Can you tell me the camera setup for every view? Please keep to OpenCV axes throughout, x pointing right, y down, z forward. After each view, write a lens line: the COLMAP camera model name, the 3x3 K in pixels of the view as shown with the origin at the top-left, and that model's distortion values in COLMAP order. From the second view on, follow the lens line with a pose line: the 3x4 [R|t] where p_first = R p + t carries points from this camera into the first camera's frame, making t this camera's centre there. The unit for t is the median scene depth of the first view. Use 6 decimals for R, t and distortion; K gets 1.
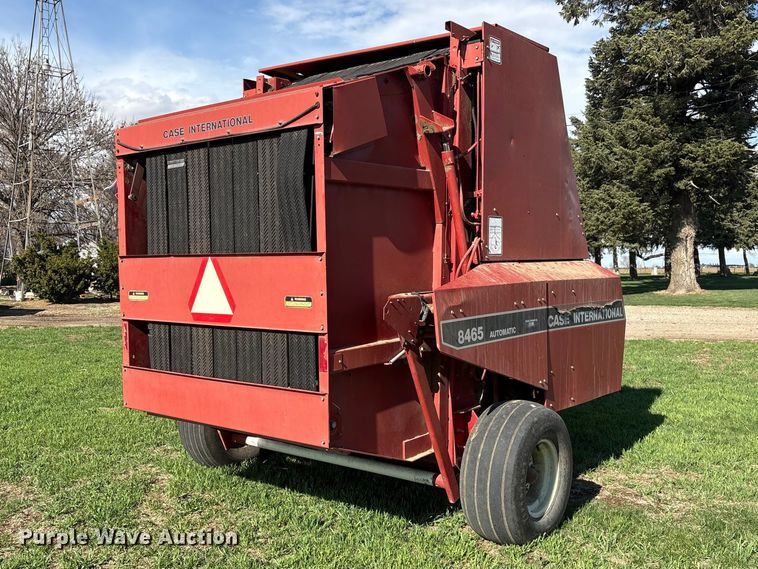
lens RADIAL K [[726.1, 0, 410.8], [0, 726.1, 278.9], [0, 0, 1]] dist [0.142174, -0.400155]
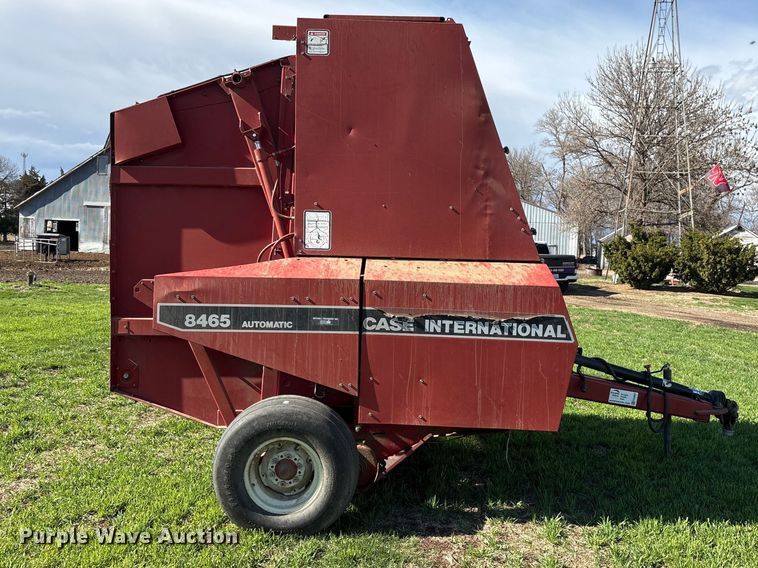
lens RADIAL K [[726.1, 0, 410.8], [0, 726.1, 278.4], [0, 0, 1]] dist [0.142174, -0.400155]
pose [[0.615352, 0.067389, -0.785367, 1.030339], [-0.056567, 0.997545, 0.041274, -0.043995], [0.786220, 0.019028, 0.617653, 0.513442]]
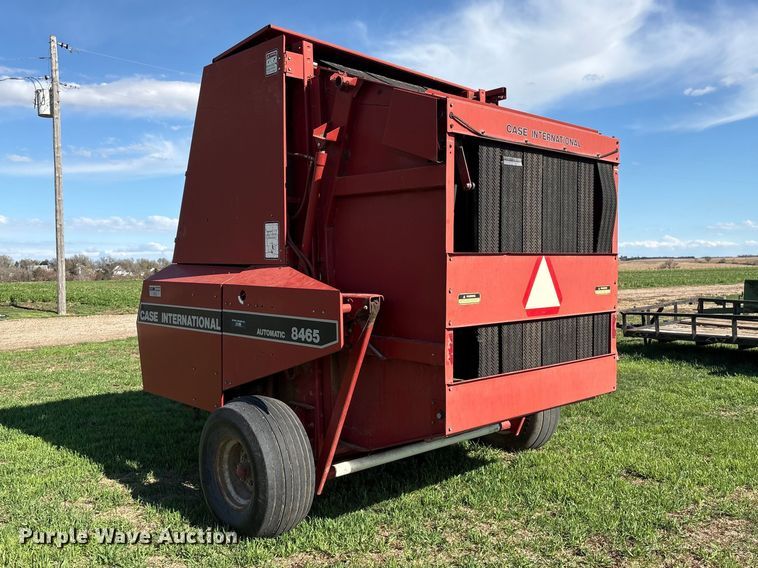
lens RADIAL K [[680.3, 0, 383.3], [0, 680.3, 293.0], [0, 0, 1]] dist [0.167430, -0.289421]
pose [[0.159561, -0.033112, 0.986633, -1.274716], [0.033697, 0.999038, 0.028079, -0.011029], [-0.986613, 0.028766, 0.160523, 1.032812]]
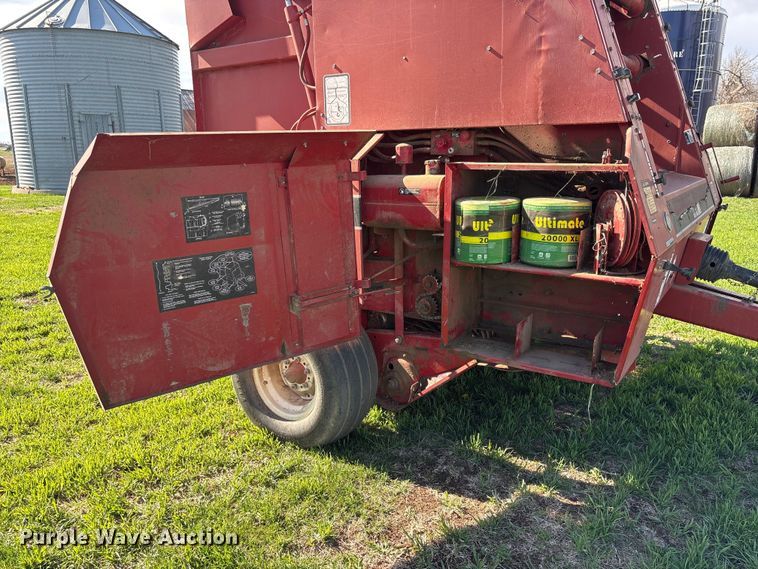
lens RADIAL K [[572.3, 0, 378.8], [0, 572.3, 286.2], [0, 0, 1]] dist [0.052254, -0.057233]
pose [[0.062841, 0.238877, -0.969014, 0.834923], [-0.020275, 0.971039, 0.238061, -0.011598], [0.997818, 0.004687, 0.065864, 1.057707]]
